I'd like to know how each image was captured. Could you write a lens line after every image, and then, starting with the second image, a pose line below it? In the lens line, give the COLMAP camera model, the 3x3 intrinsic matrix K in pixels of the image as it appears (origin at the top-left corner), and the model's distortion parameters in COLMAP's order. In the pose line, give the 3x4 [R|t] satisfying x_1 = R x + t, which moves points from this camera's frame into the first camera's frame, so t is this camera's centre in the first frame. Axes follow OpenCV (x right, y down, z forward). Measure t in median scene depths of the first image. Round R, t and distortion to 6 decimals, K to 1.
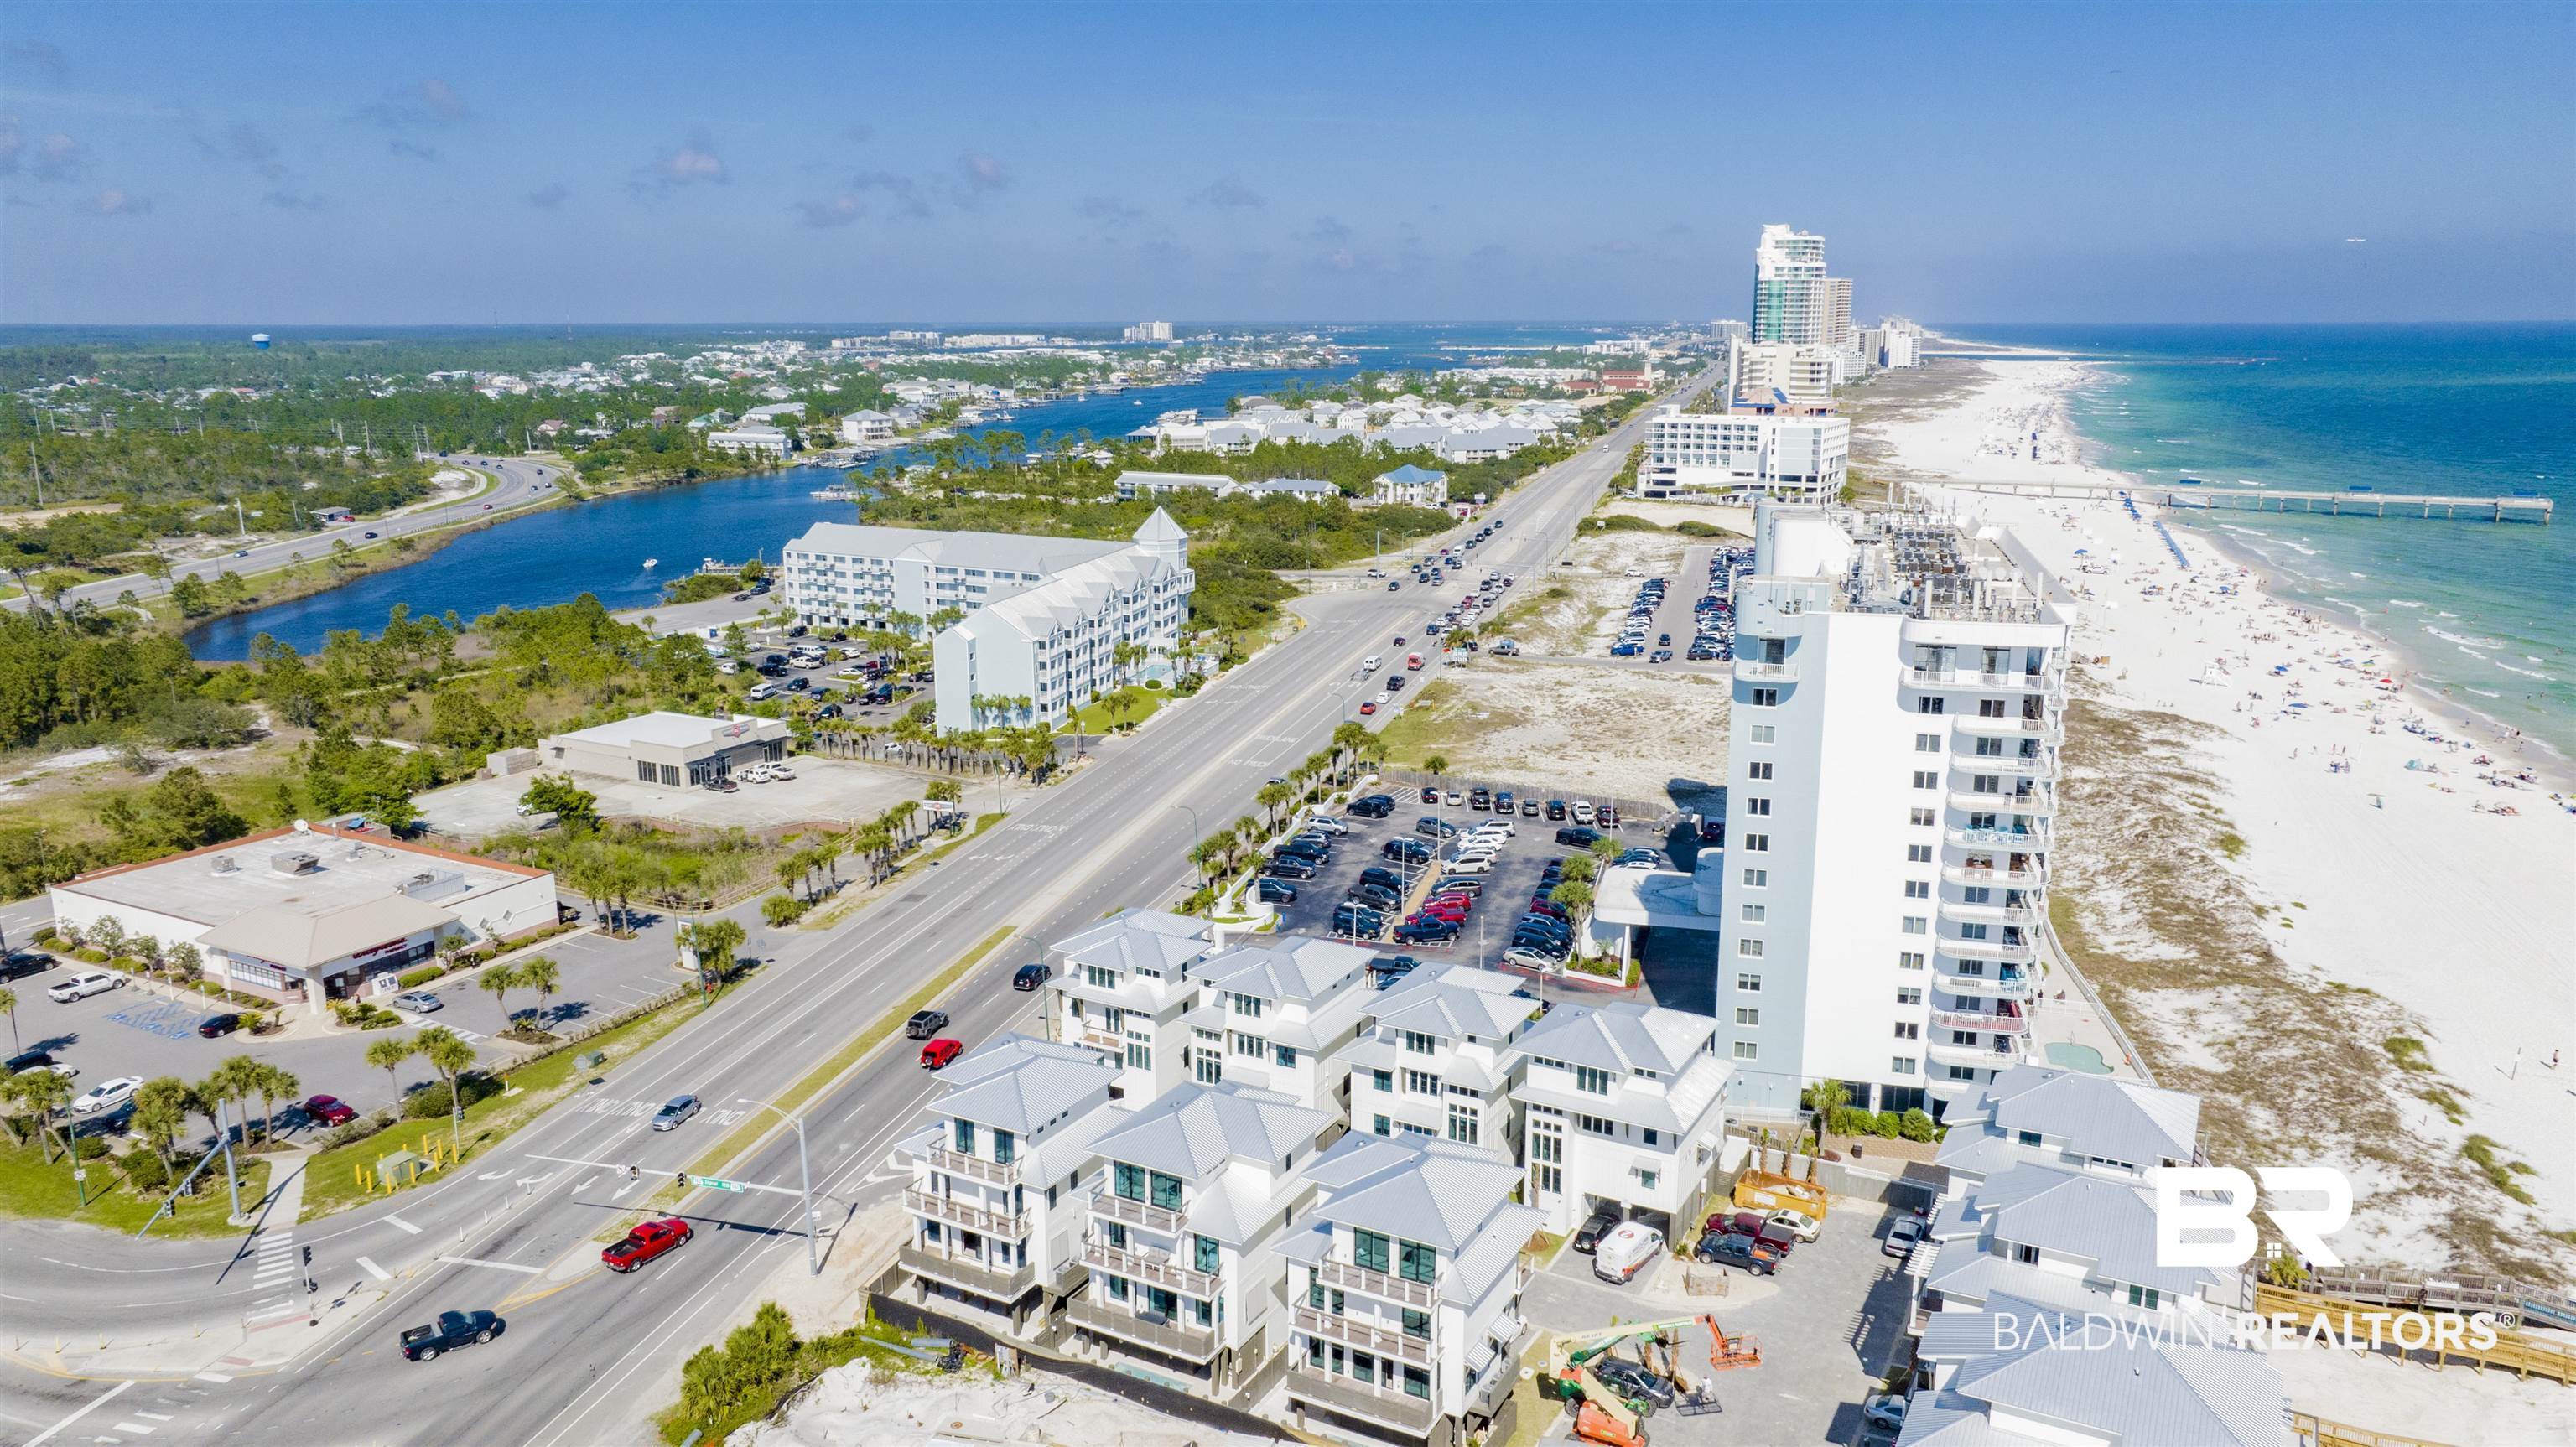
lens RADIAL K [[1825.6, 0, 1288.0], [0, 1825.6, 723.5], [0, 0, 1]] dist [-0.029148, 0.052261]
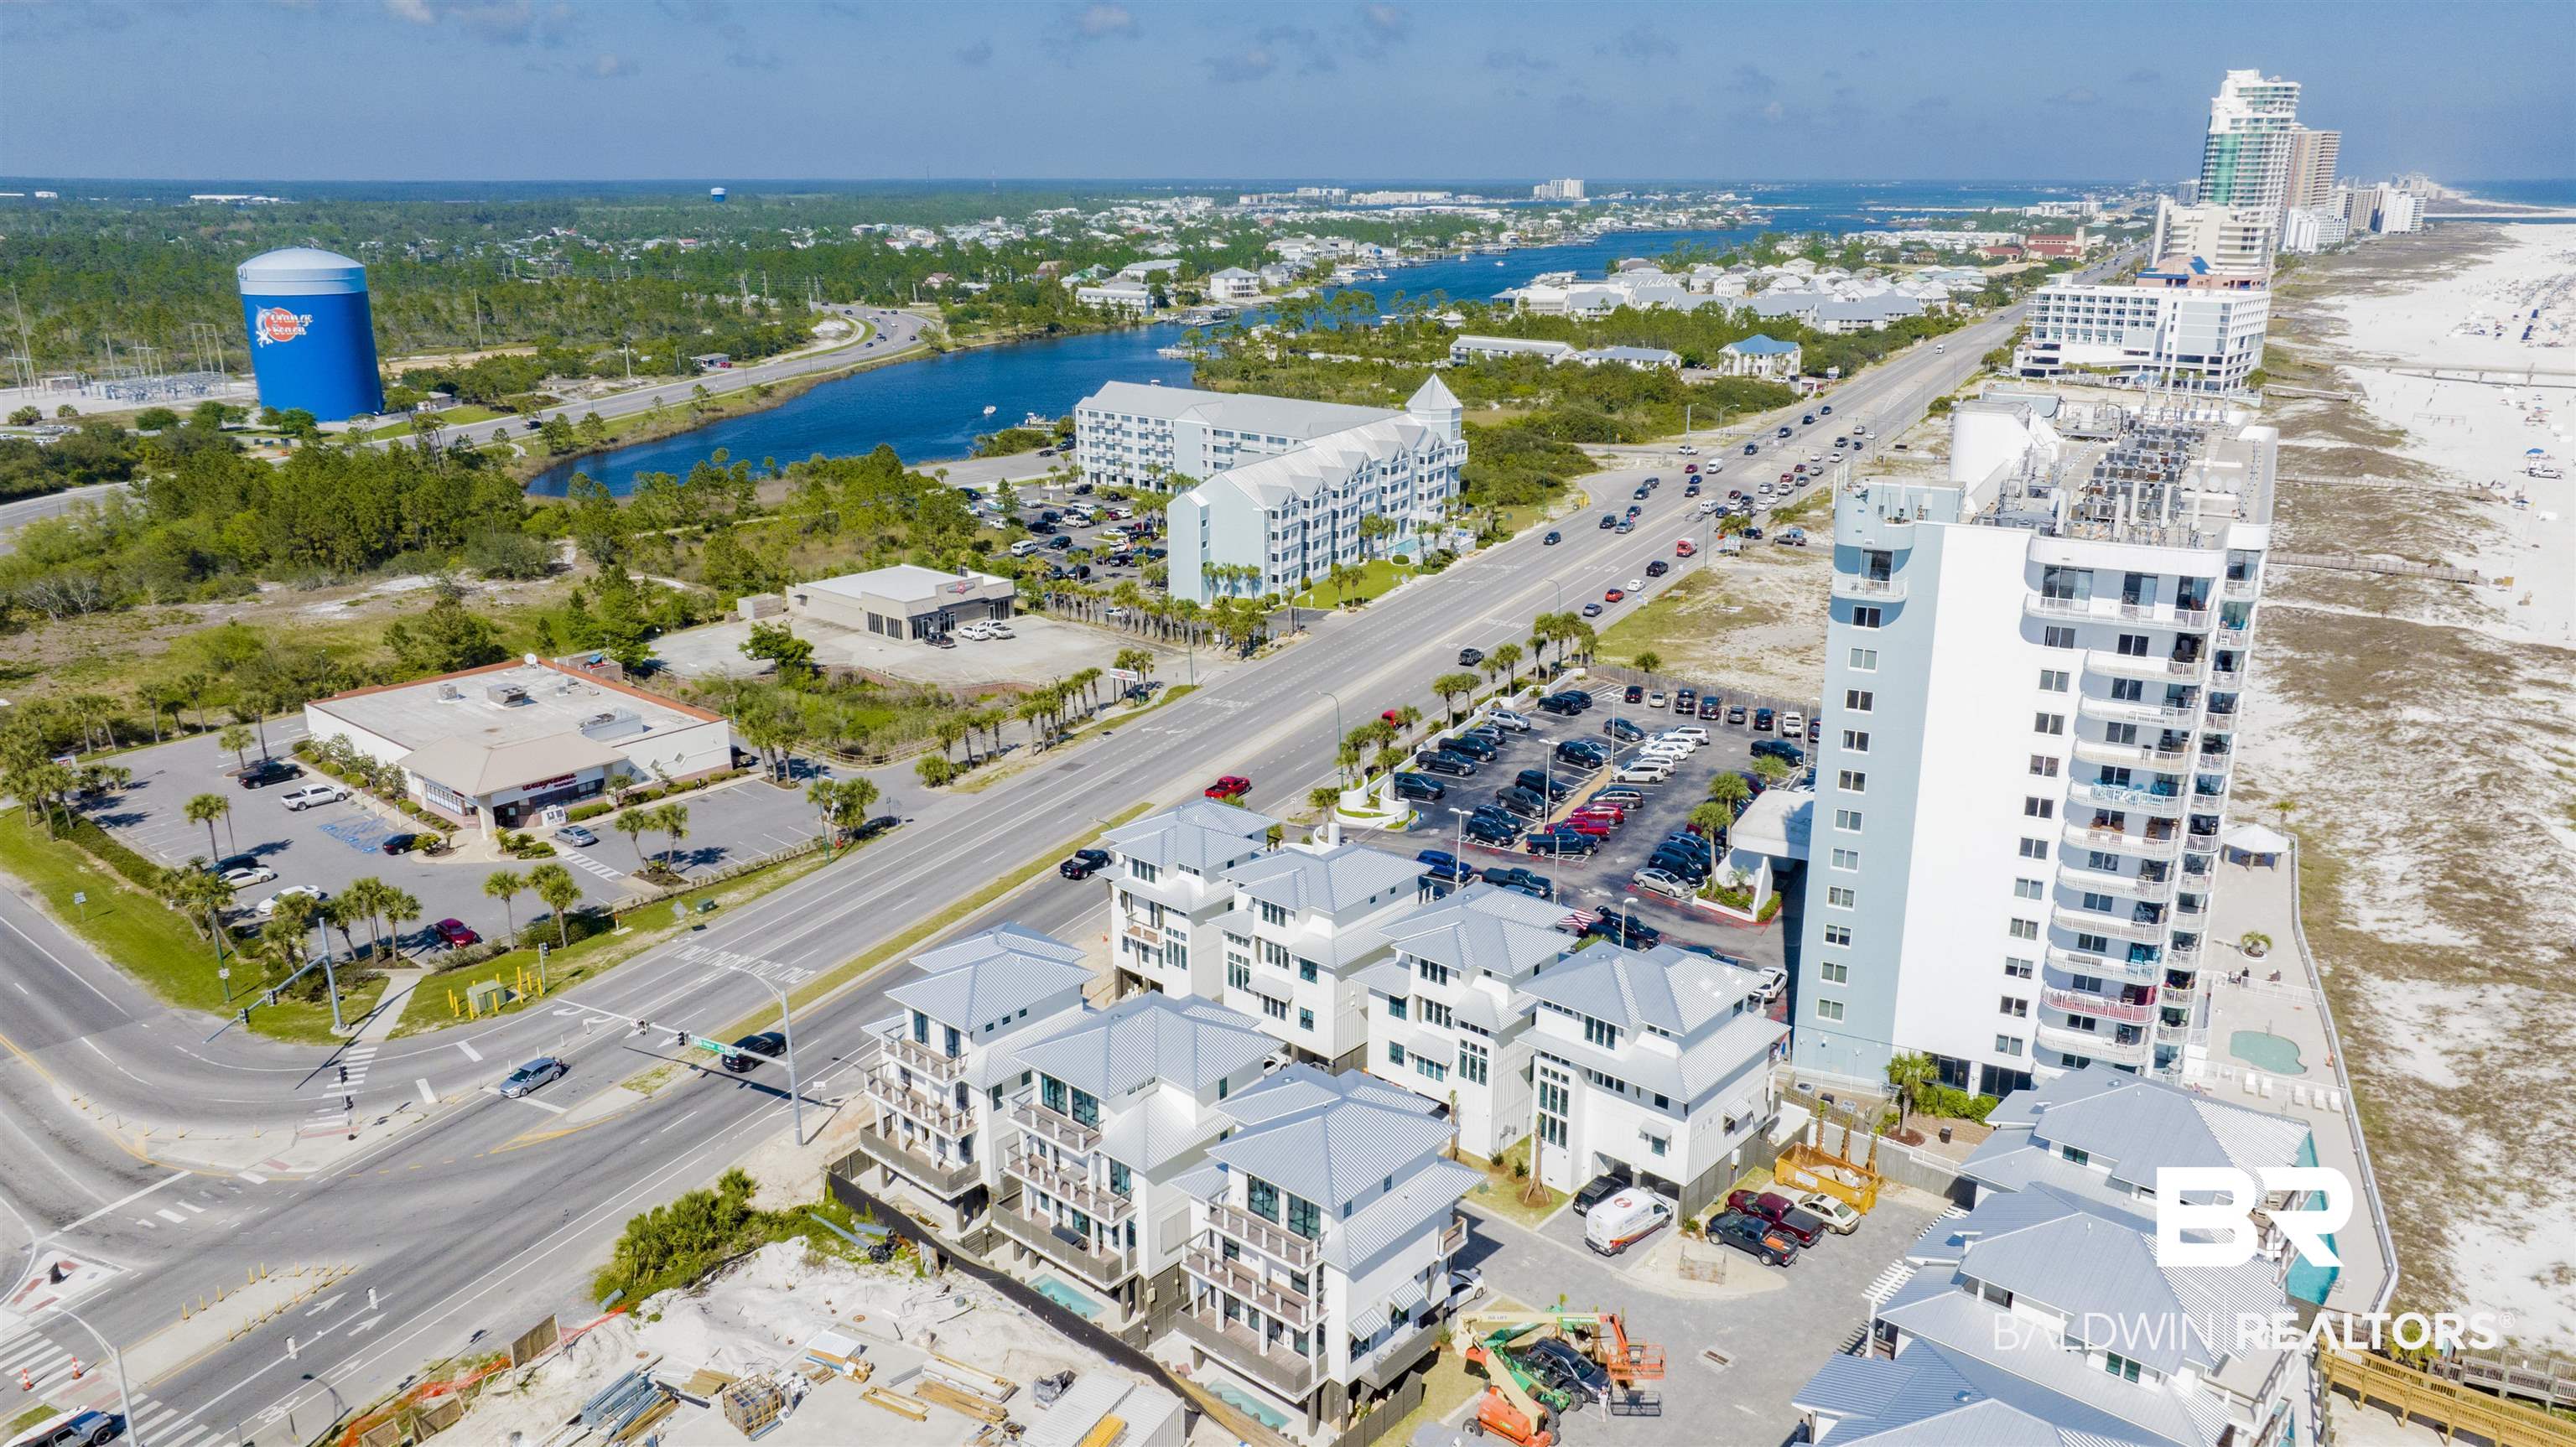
lens RADIAL K [[1823.6, 0, 1288.0], [0, 1823.6, 723.5], [0, 0, 1]] dist [-0.021190, 0.033080]
pose [[0.975828, 0.064911, -0.208676, 0.075648], [-0.049348, 0.995657, 0.078946, -0.008098], [0.212894, -0.066741, 0.974793, 0.036416]]
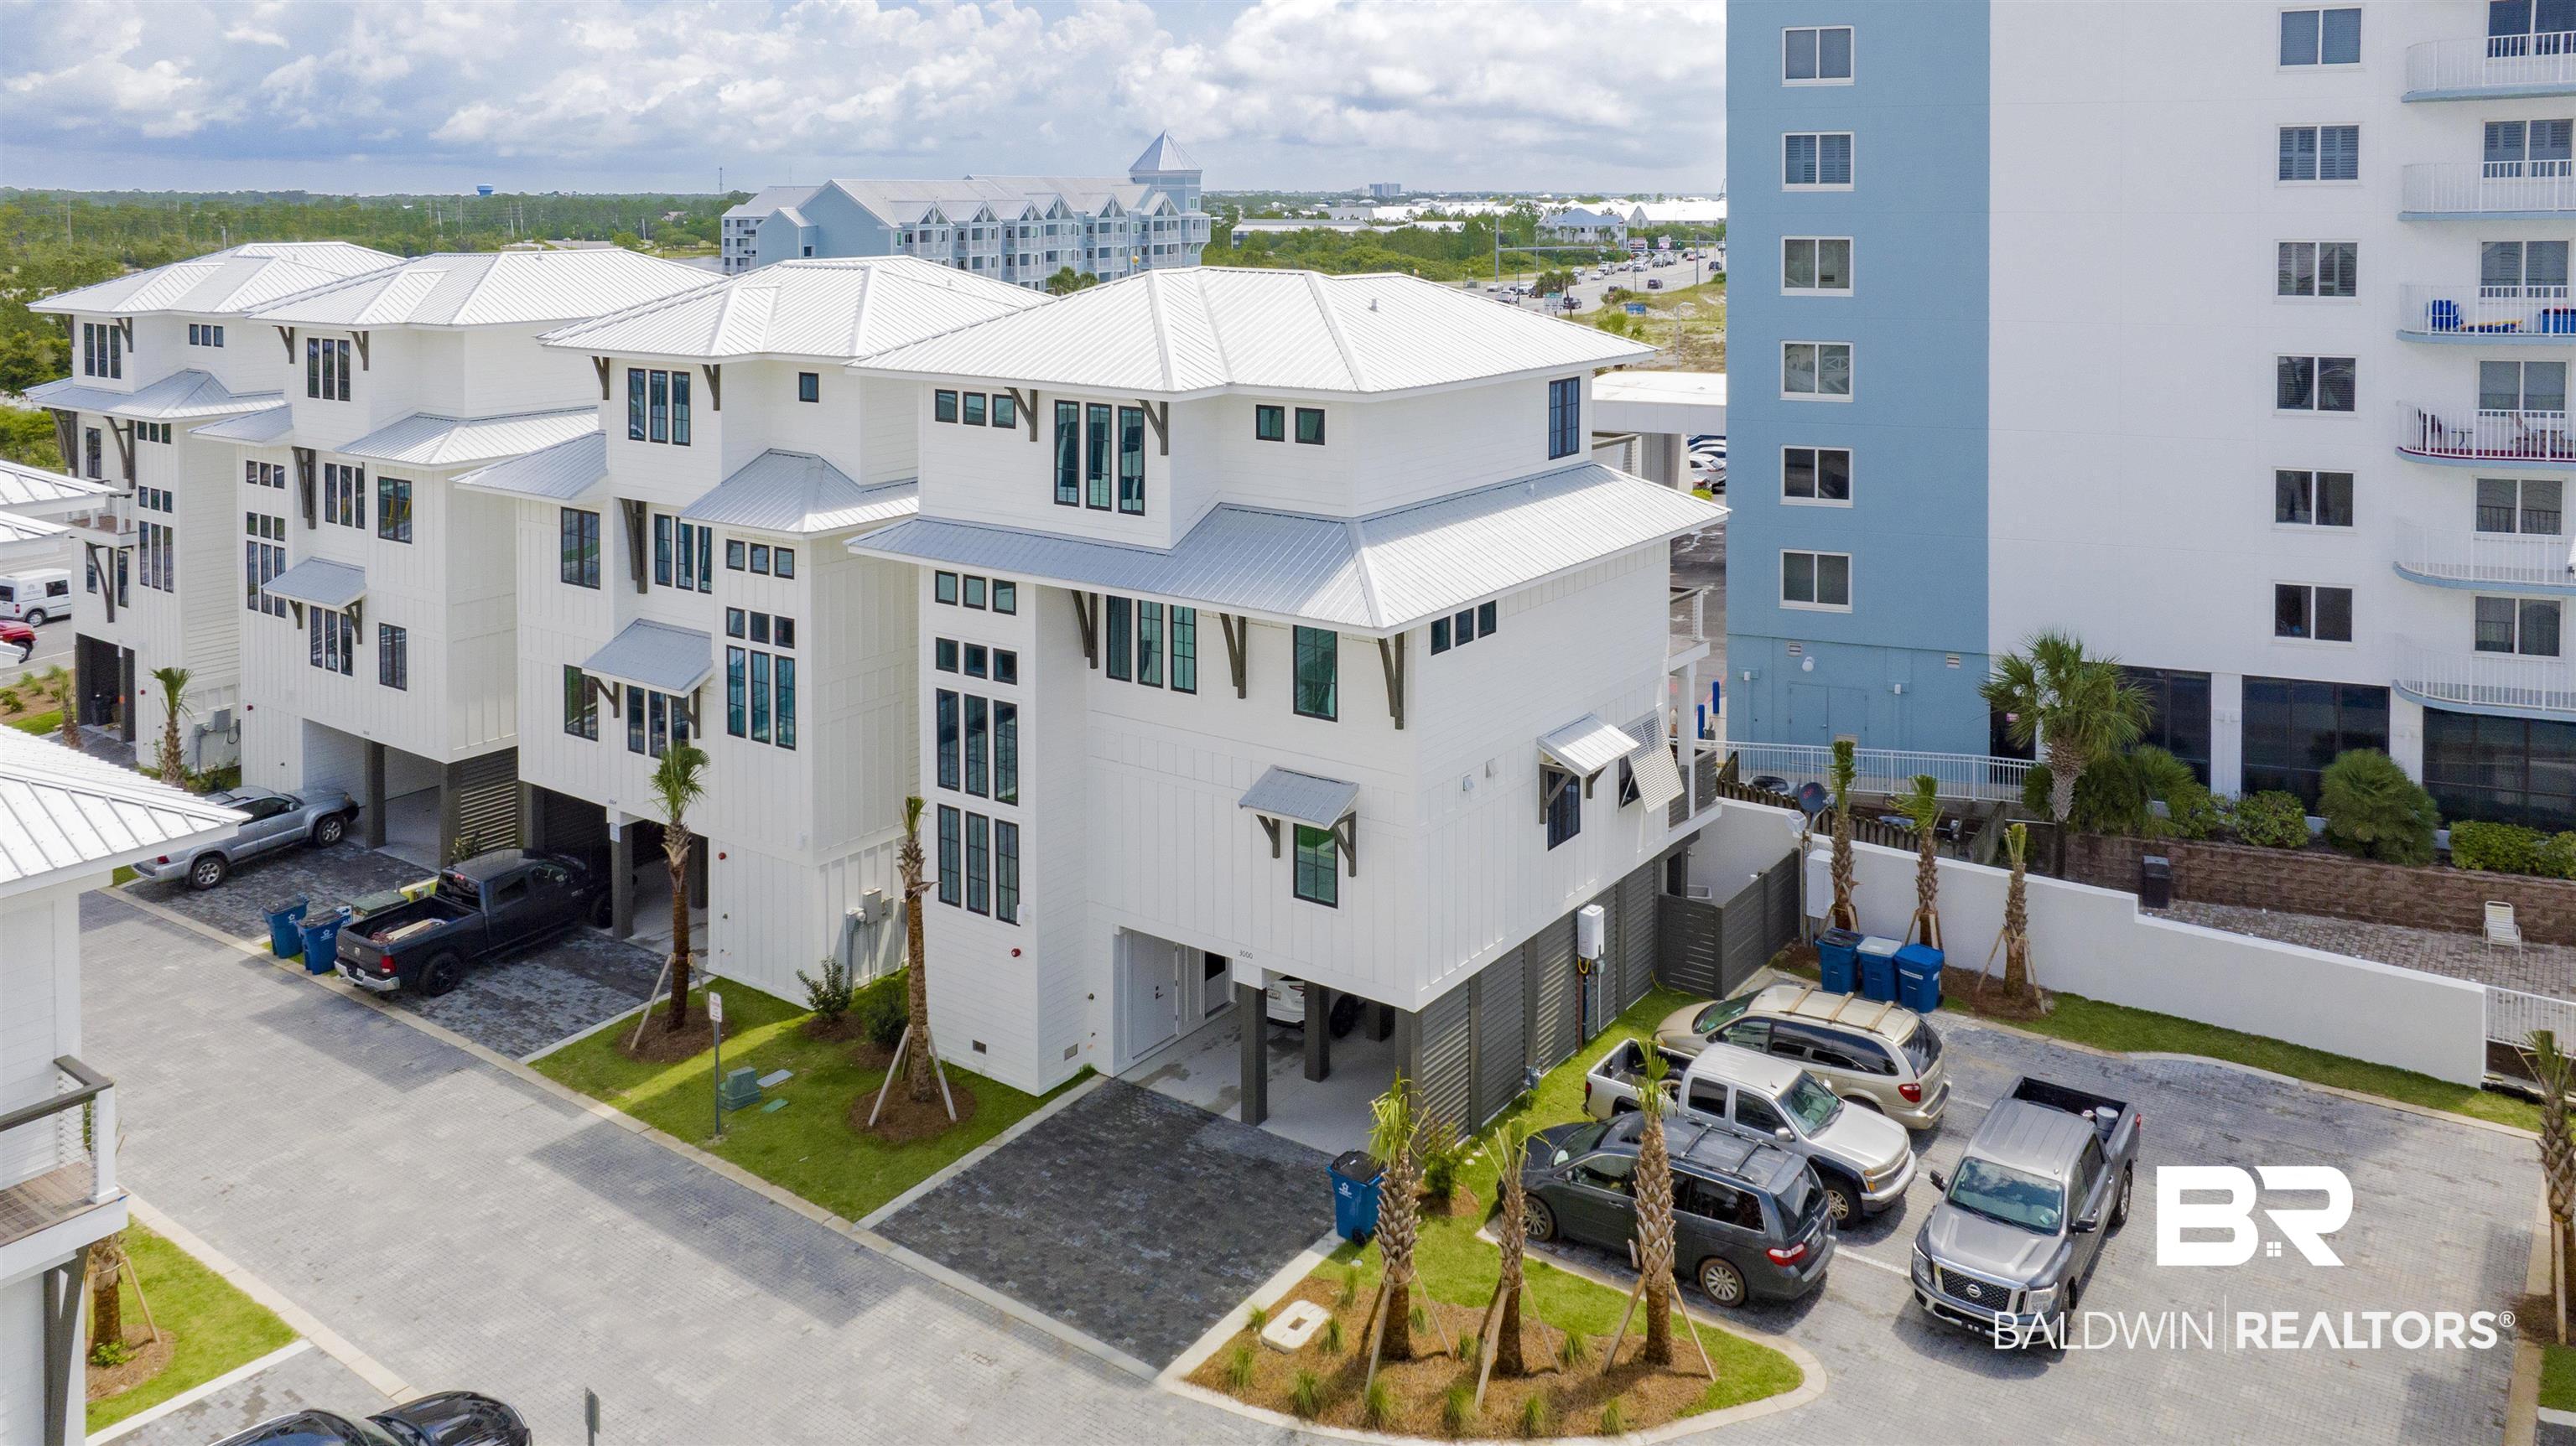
lens RADIAL K [[1915.1, 0, 1314.3], [0, 1915.1, 239.3], [0, 0, 1]] dist [-0.008832, 0.001747]
pose [[0.993636, 0.002890, -0.112602, 0.089049], [-0.024623, 0.981066, -0.192100, 0.084335], [0.109915, 0.193650, 0.974894, 0.282760]]
